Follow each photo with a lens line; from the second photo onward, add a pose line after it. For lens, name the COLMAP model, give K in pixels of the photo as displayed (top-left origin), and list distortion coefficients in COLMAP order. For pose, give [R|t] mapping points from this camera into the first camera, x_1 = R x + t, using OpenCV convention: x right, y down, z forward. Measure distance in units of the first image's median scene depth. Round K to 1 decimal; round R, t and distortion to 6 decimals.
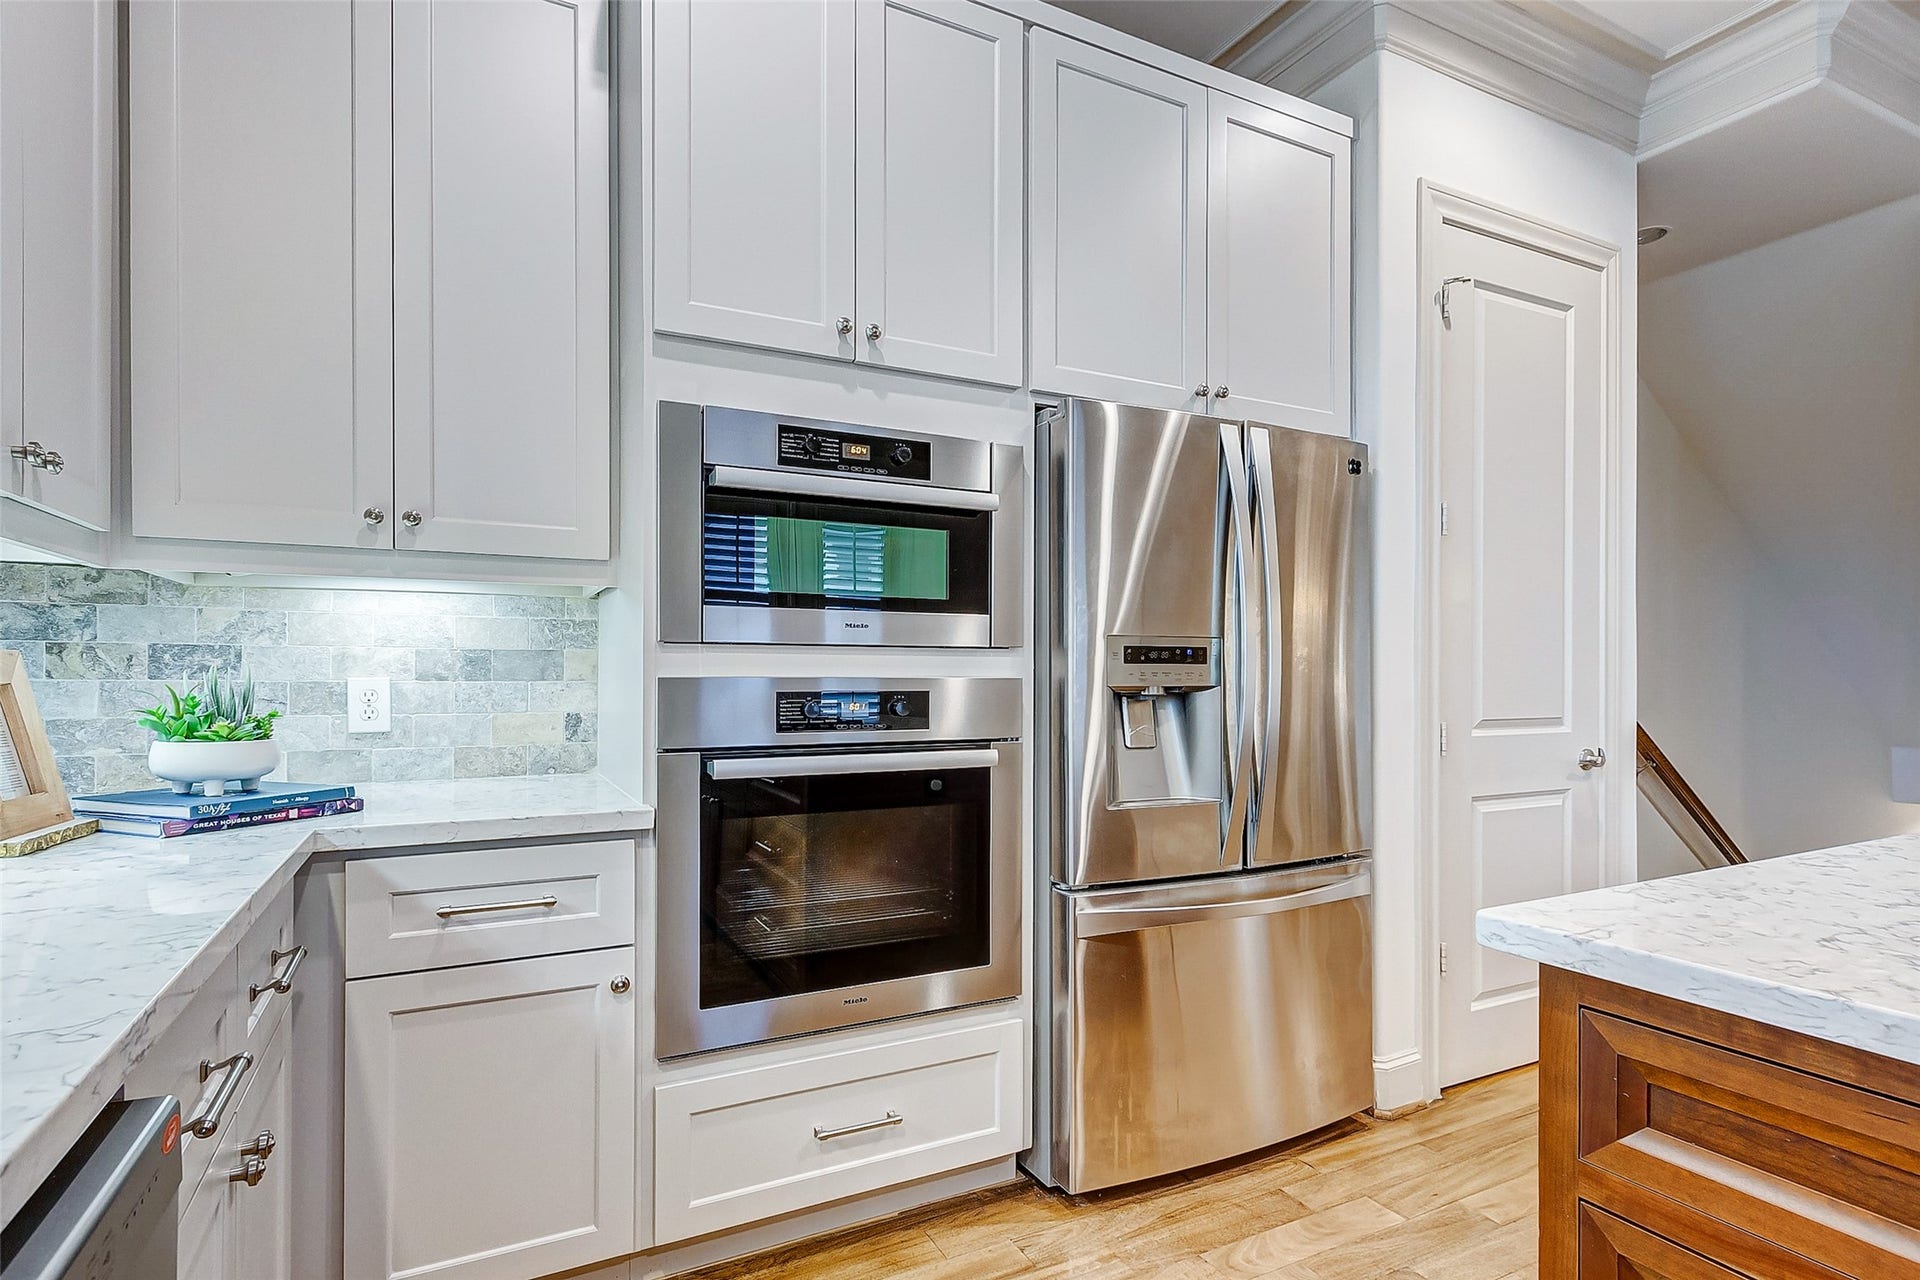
lens RADIAL K [[937.2, 0, 954.0], [0, 937.2, 666.5], [0, 0, 1]] dist [0.001781, -0.001713]
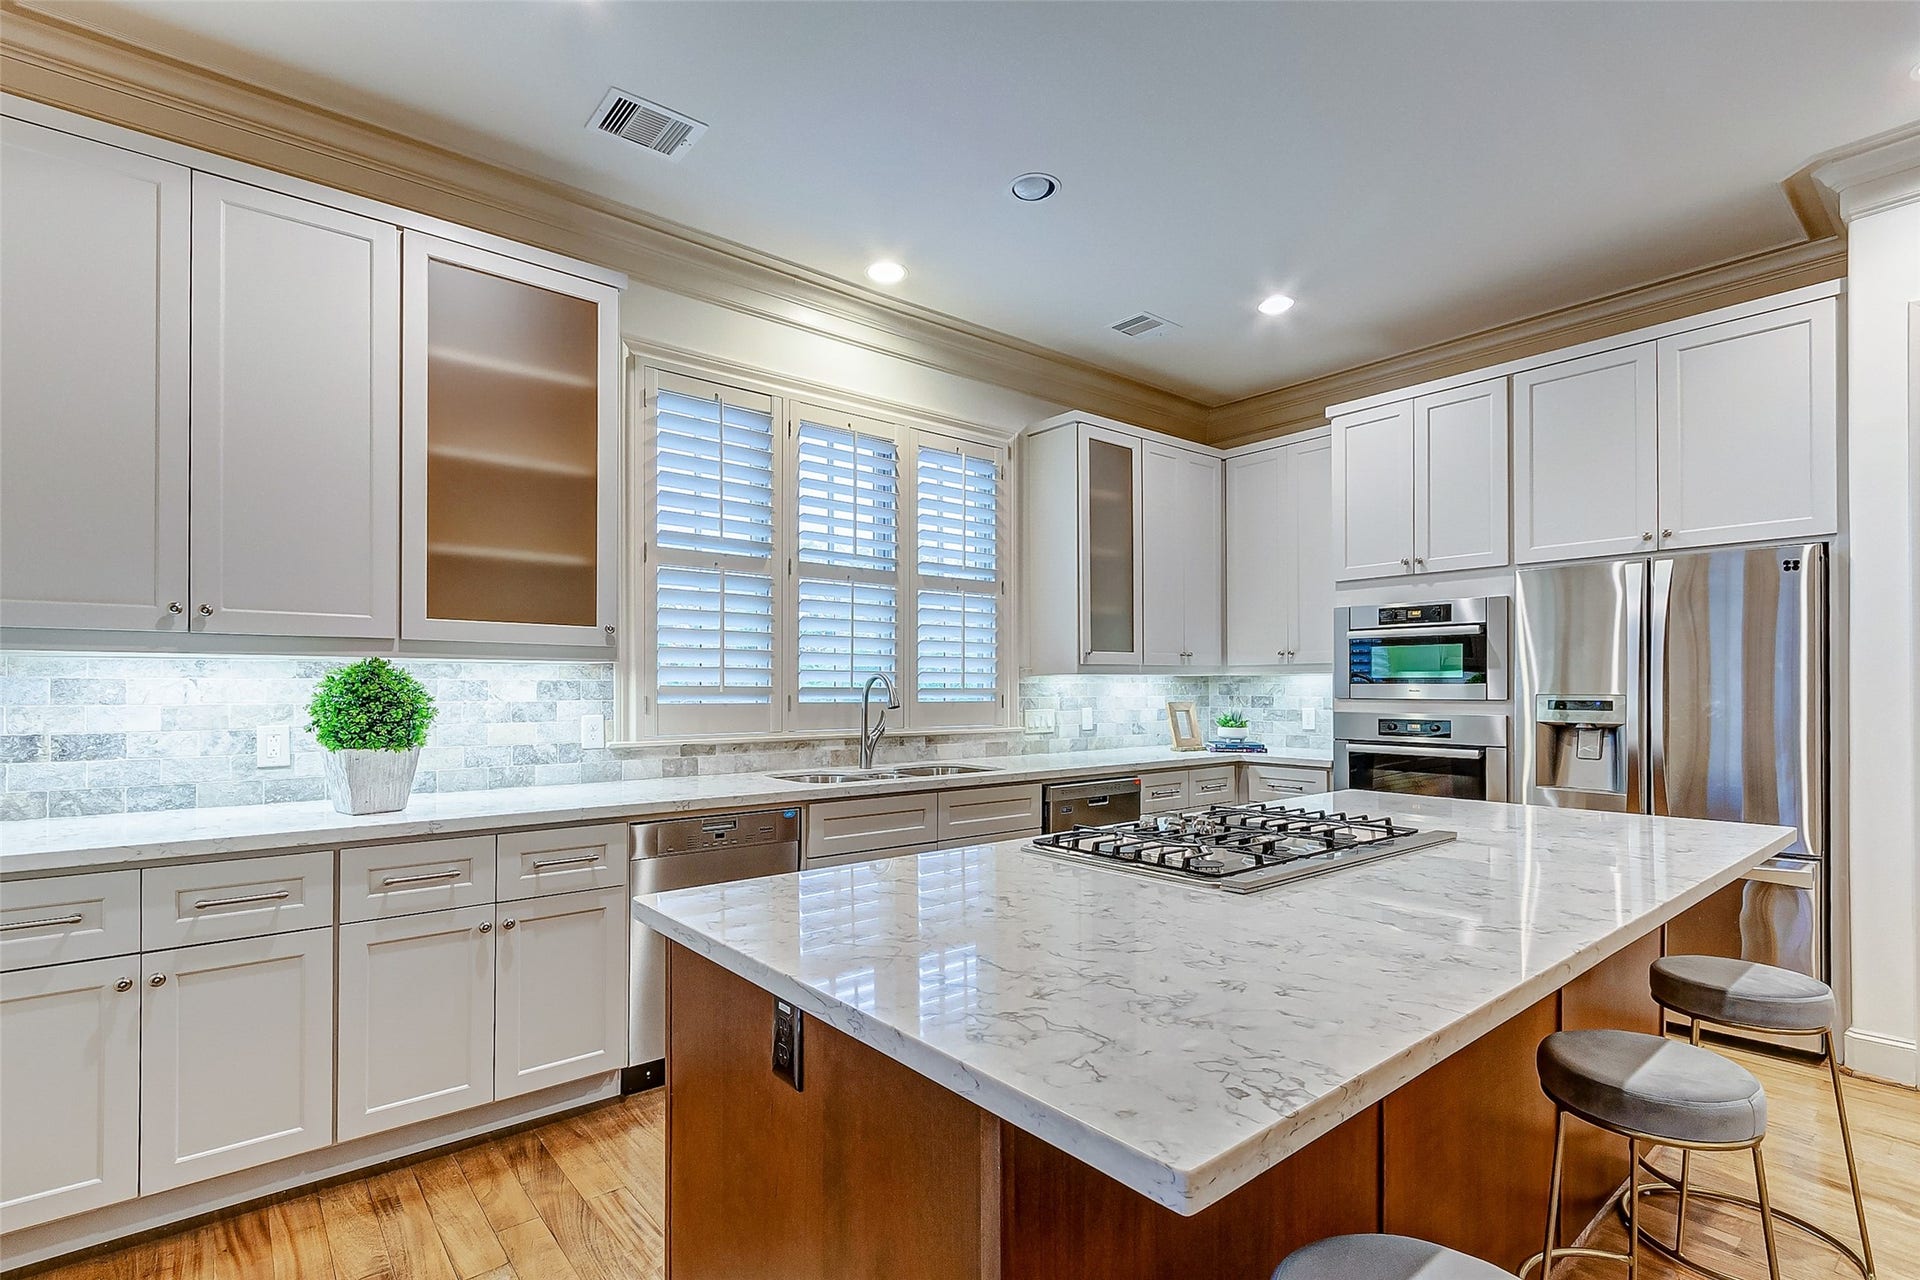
lens RADIAL K [[914.9, 0, 964.5], [0, 914.9, 684.4], [0, 0, 1]] dist [0.003181, 0.000866]
pose [[0.230229, -0.004064, -0.973128, 1.770798], [0.008954, 0.999958, -0.002058, -0.063039], [0.973095, -0.008239, 0.230256, -0.565876]]
